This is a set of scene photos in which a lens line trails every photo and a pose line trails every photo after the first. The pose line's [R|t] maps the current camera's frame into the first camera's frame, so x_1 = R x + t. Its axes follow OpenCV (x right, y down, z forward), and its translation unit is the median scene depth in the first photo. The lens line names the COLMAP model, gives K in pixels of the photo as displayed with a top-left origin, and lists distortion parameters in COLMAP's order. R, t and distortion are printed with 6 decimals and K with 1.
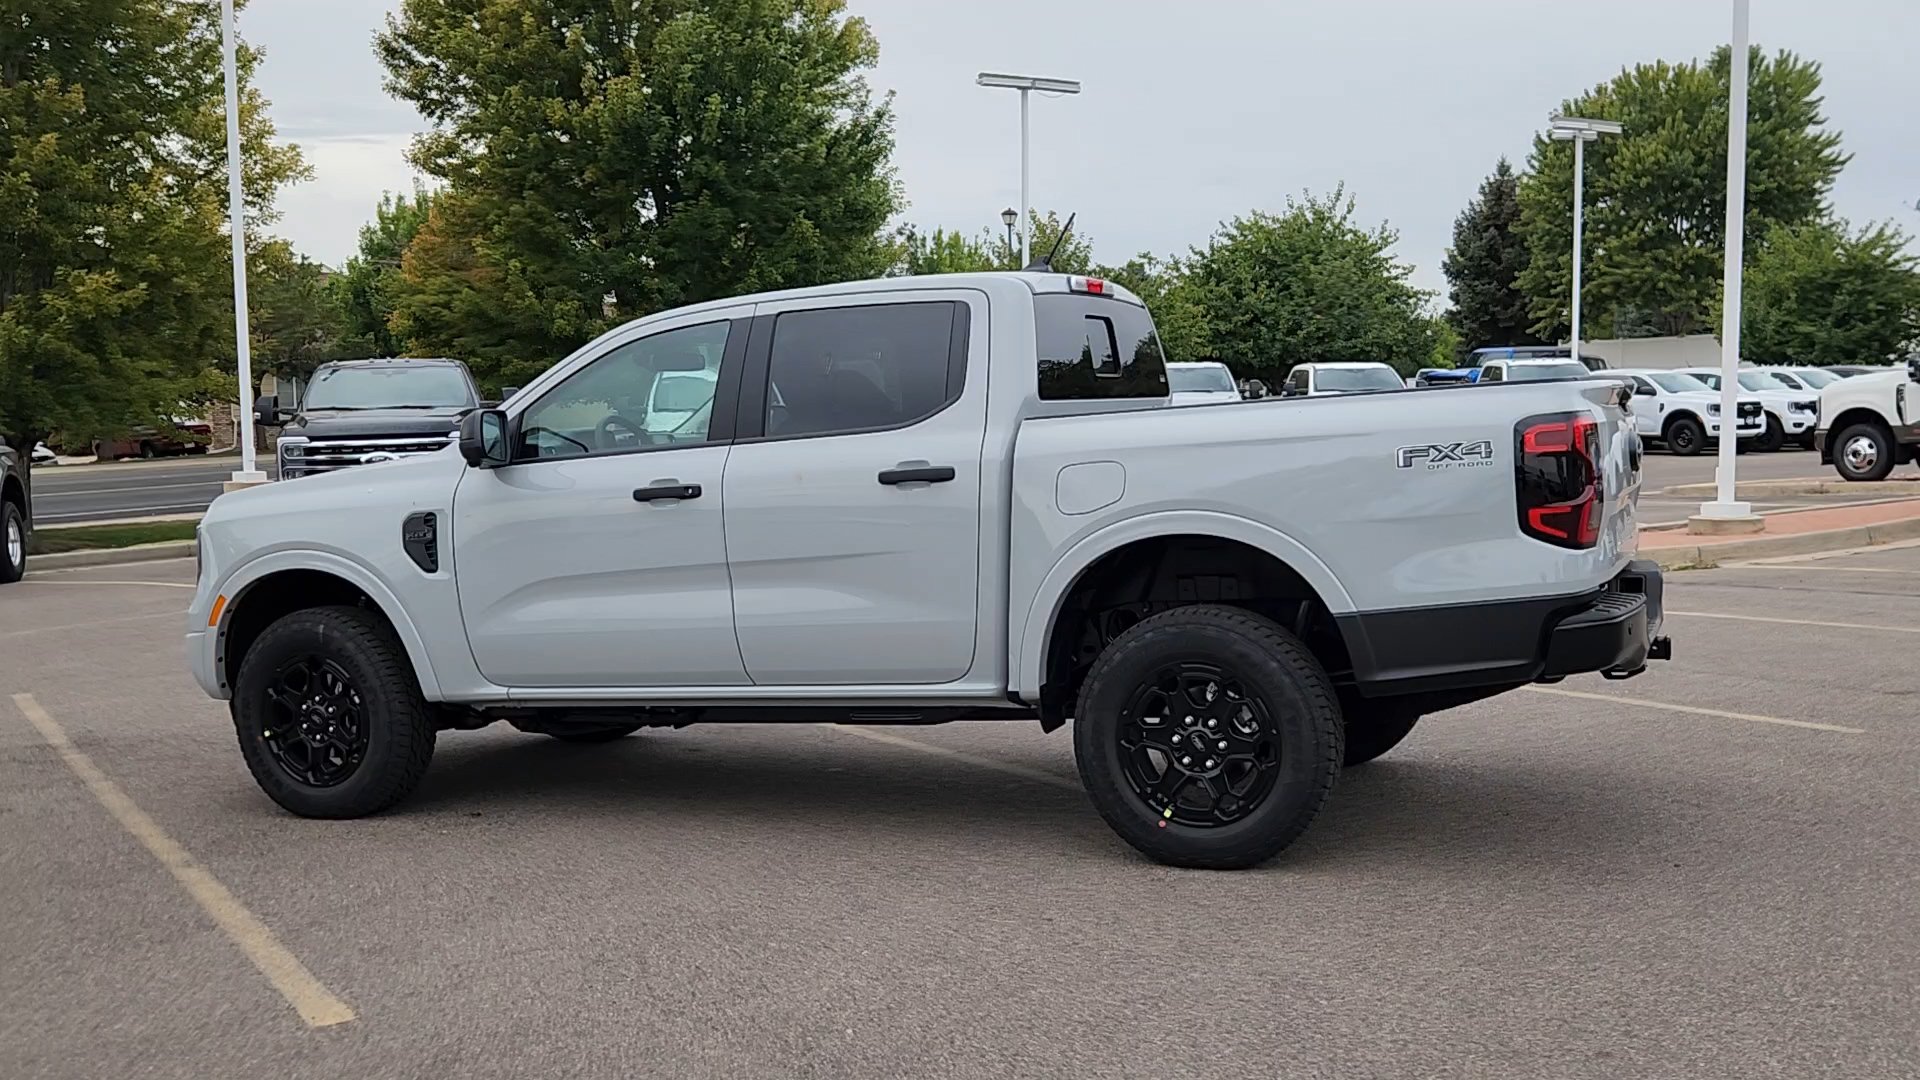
lens RADIAL K [[1909.1, 0, 955.0], [0, 1909.1, 547.2], [0, 0, 1]] dist [0.025877, 0.000000]
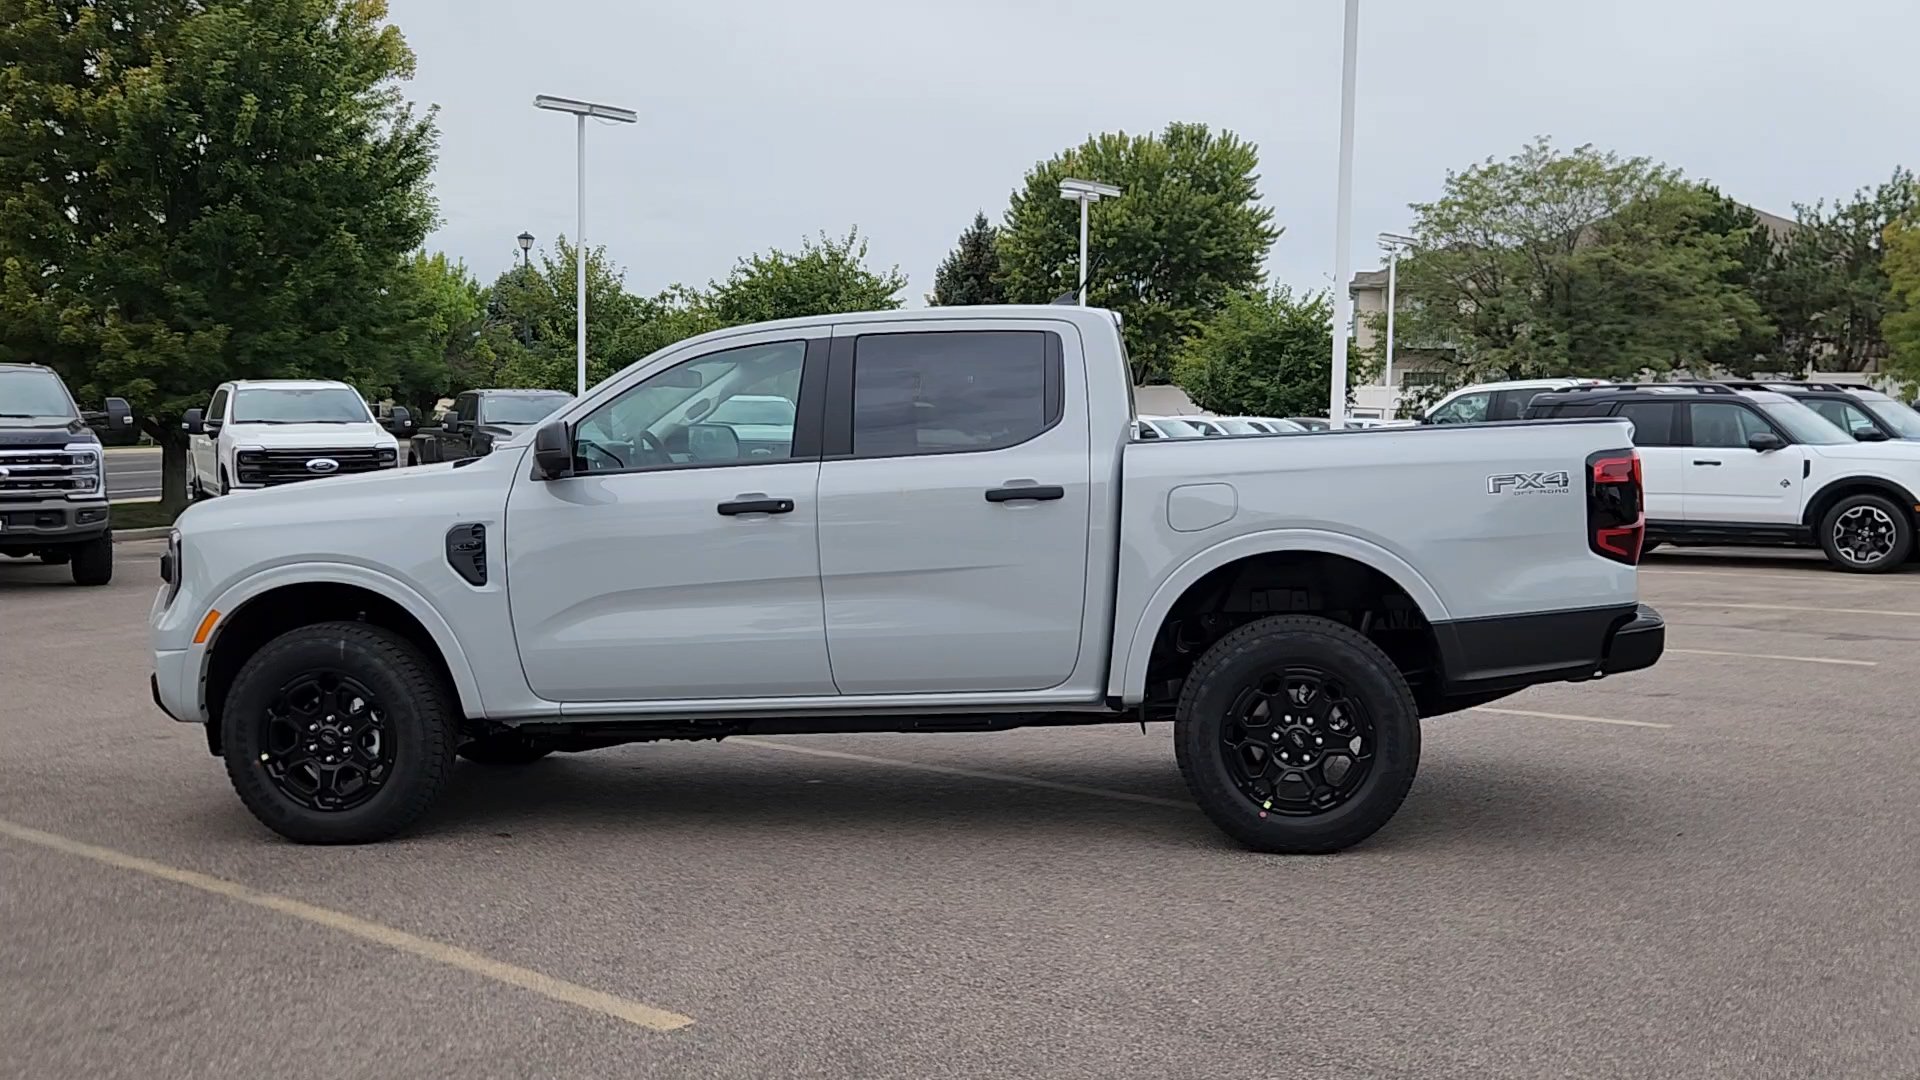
lens RADIAL K [[1909.1, 0, 956.0], [0, 1909.1, 535.9], [0, 0, 1]] dist [0.025877, 0.000000]
pose [[0.957463, 0.011129, 0.288342, -0.316373], [-0.004331, 0.999698, -0.024204, 0.010240], [-0.288524, 0.021926, 0.957222, -0.002973]]
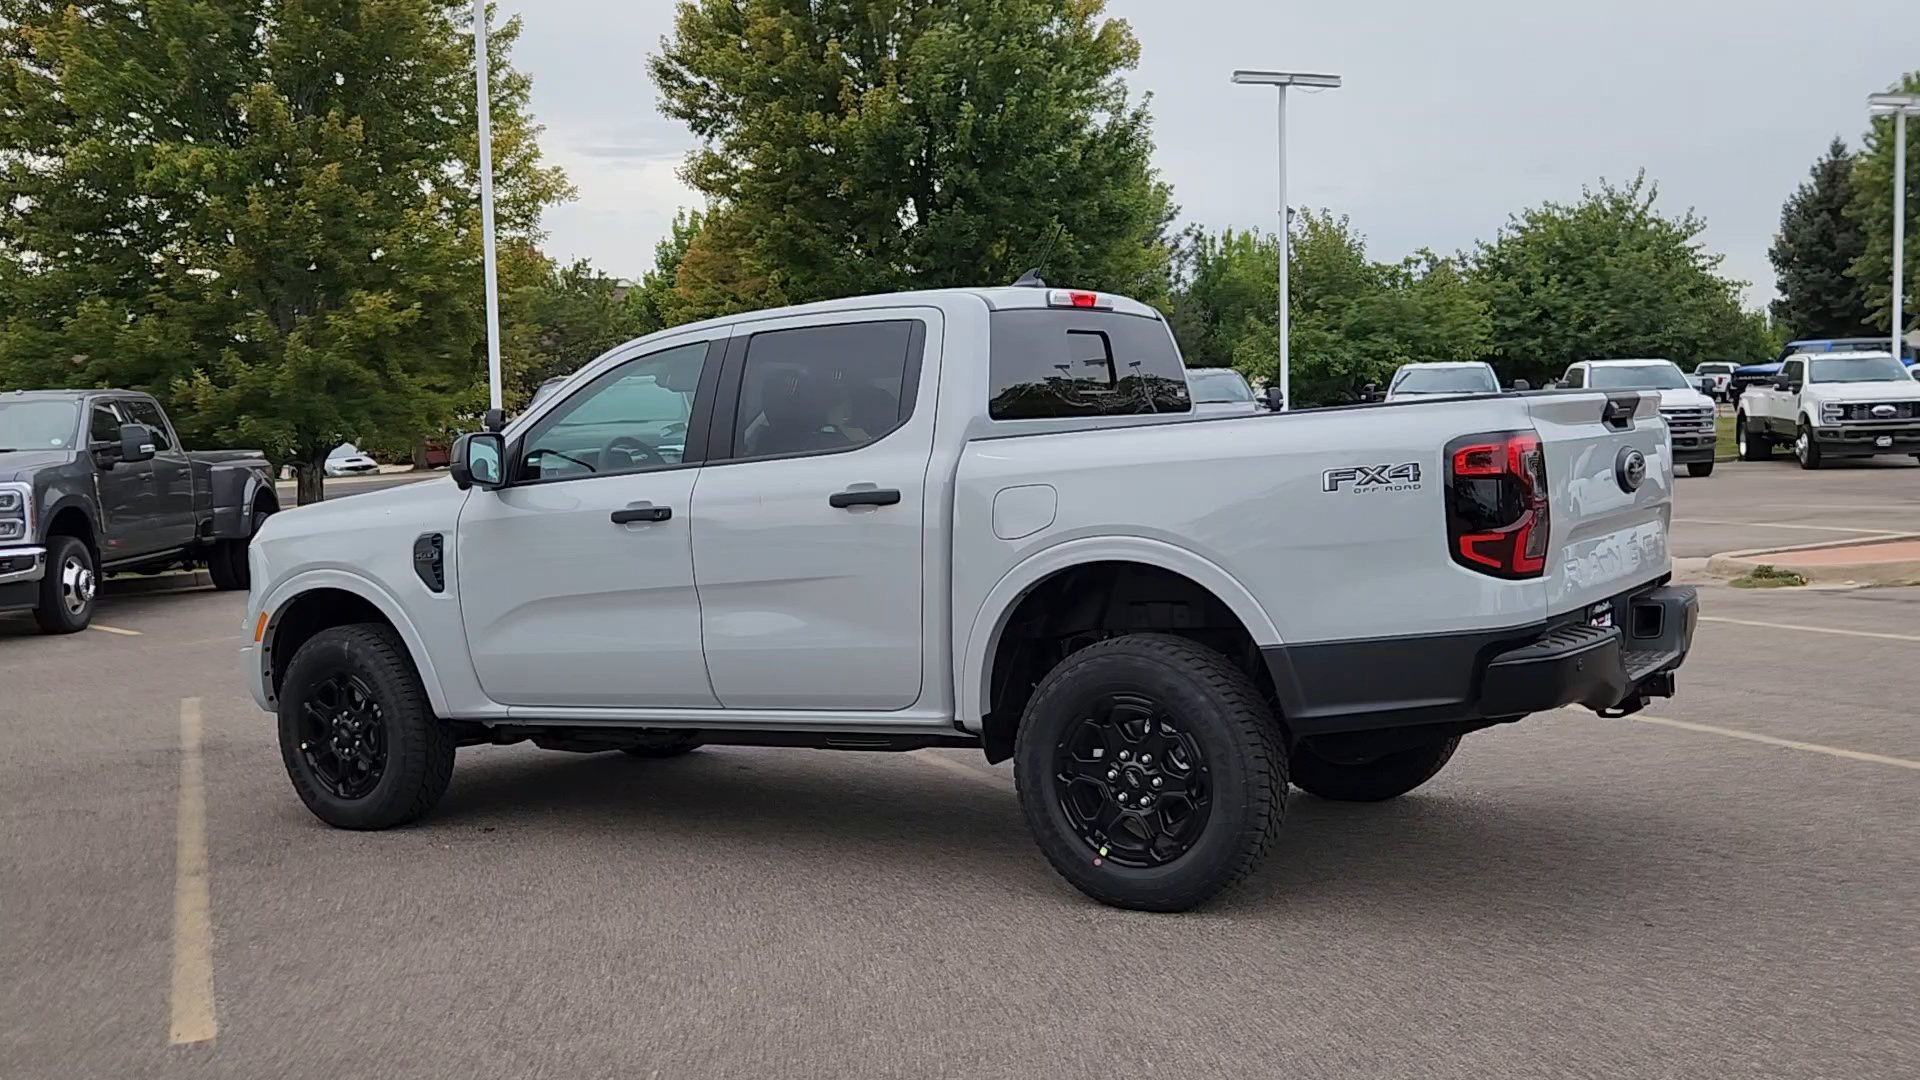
lens RADIAL K [[1909.1, 0, 955.5], [0, 1909.1, 549.2], [0, 0, 1]] dist [0.025877, 0.000000]
pose [[0.986894, 0.001711, -0.161358, 0.160621], [-0.001730, 0.999999, 0.000023, -0.010182], [0.161358, 0.000257, 0.986896, 0.035777]]
